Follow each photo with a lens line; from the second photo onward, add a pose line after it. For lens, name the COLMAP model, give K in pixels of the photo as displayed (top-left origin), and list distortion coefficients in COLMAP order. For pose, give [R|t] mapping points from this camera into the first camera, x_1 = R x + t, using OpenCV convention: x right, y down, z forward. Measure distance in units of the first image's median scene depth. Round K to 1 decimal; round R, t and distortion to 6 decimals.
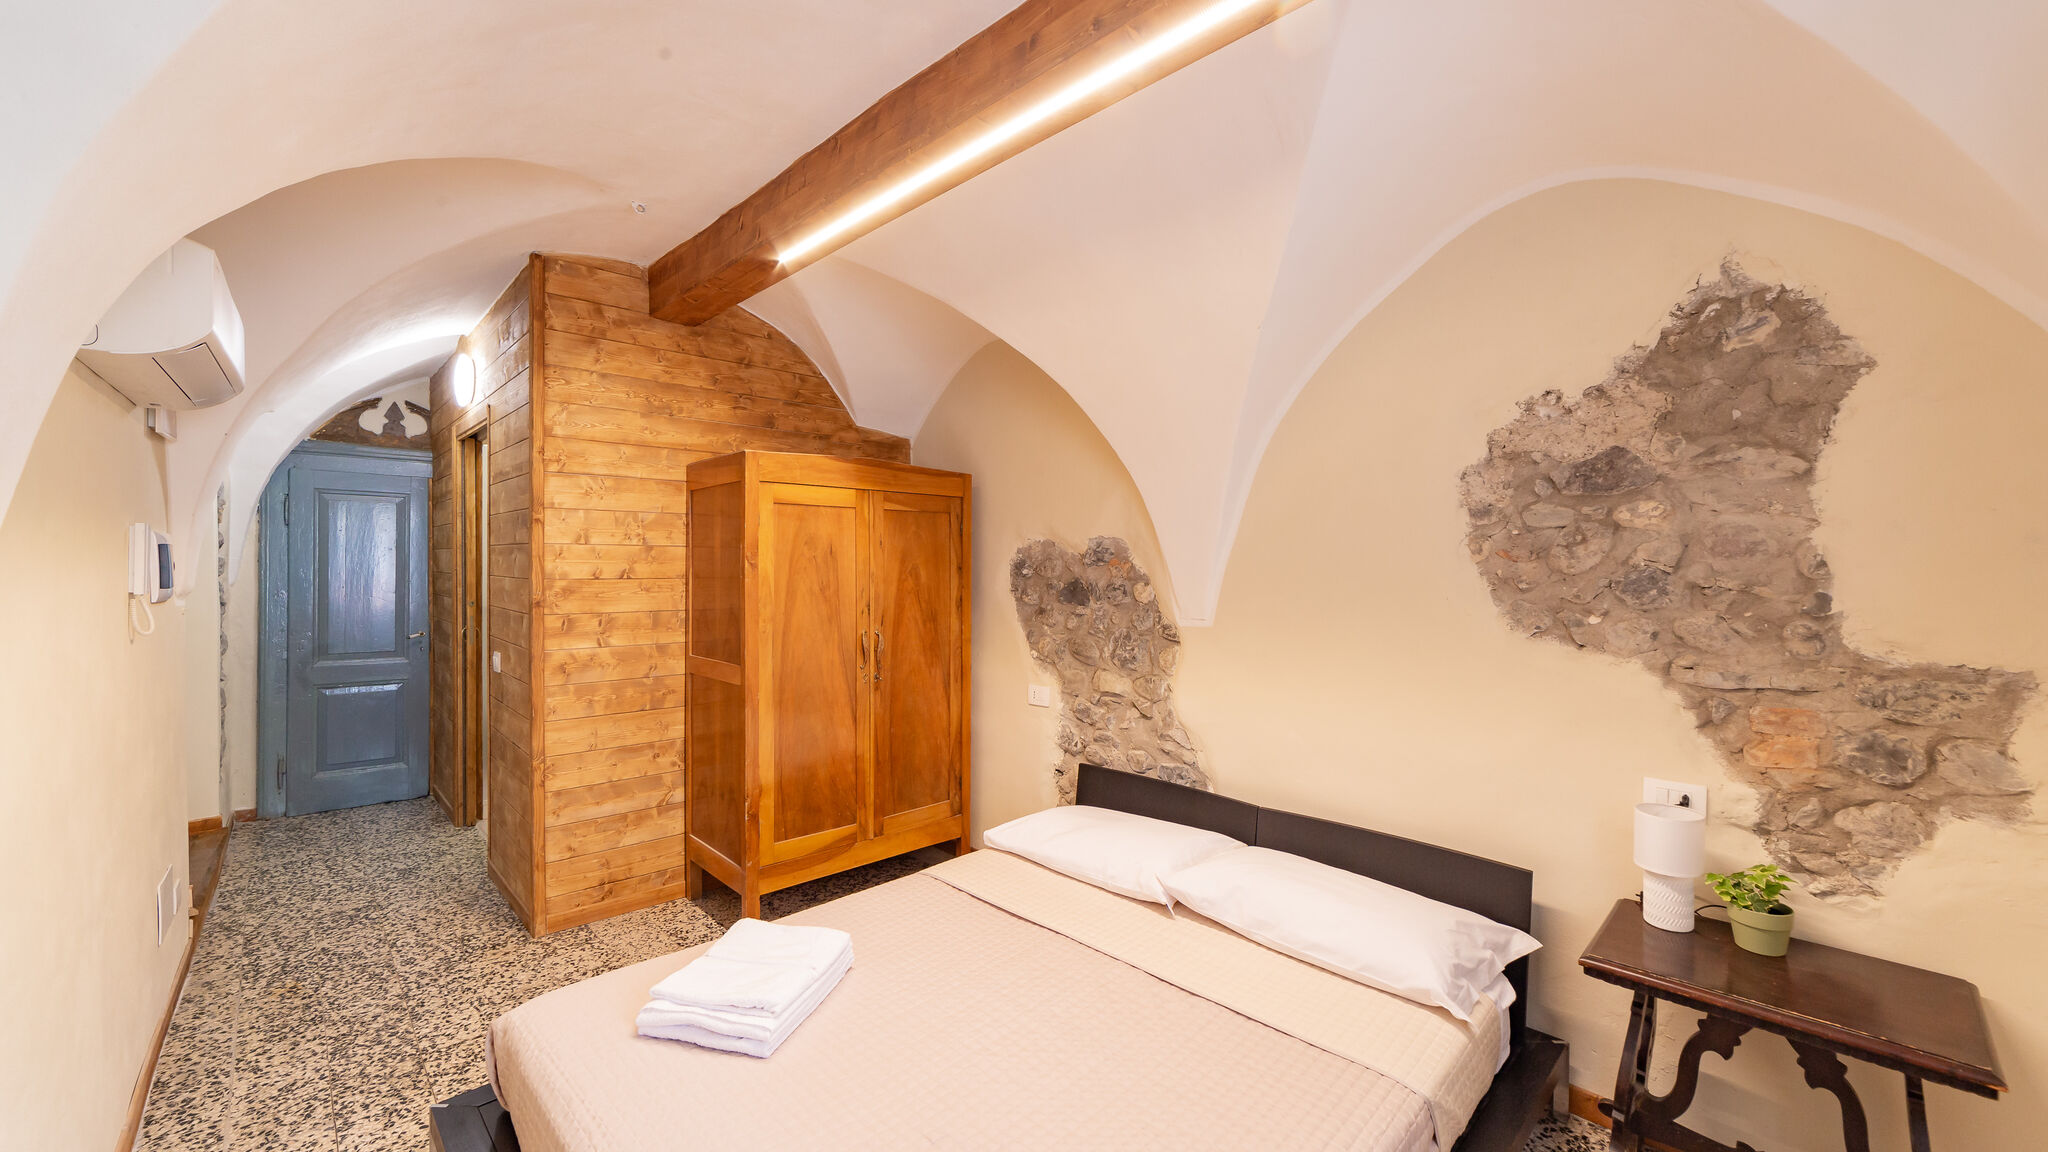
lens RADIAL K [[810.3, 0, 1022.4], [0, 810.3, 574.0], [0, 0, 1]] dist [-0.010119, 0.000921]
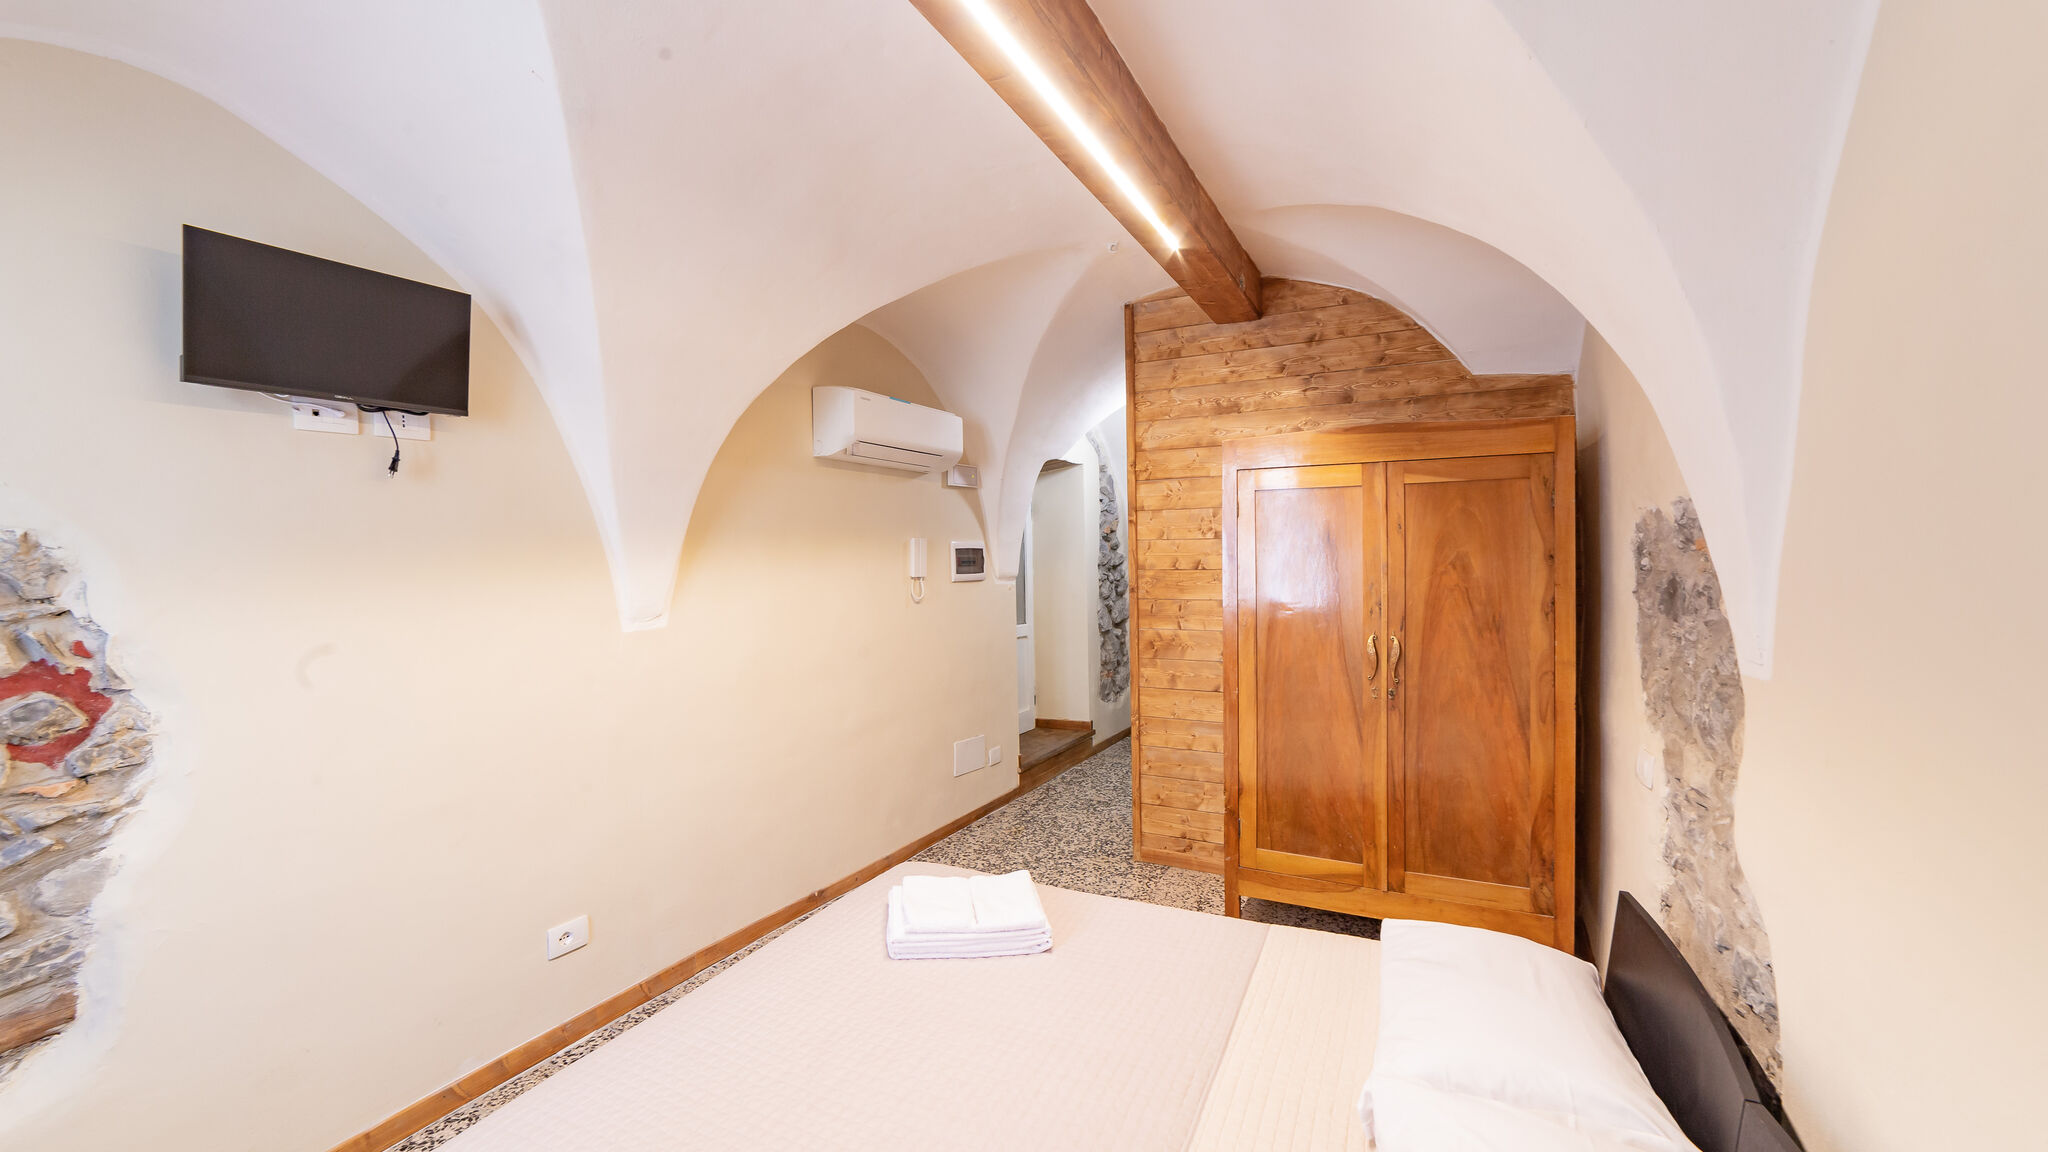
lens RADIAL K [[810.3, 0, 1019.4], [0, 810.3, 574.4], [0, 0, 1]] dist [-0.010119, 0.000921]
pose [[0.334014, 0.011862, -0.942493, 0.452696], [0.001718, 0.999911, 0.013194, -0.002226], [0.942566, -0.006026, 0.333964, 0.384496]]
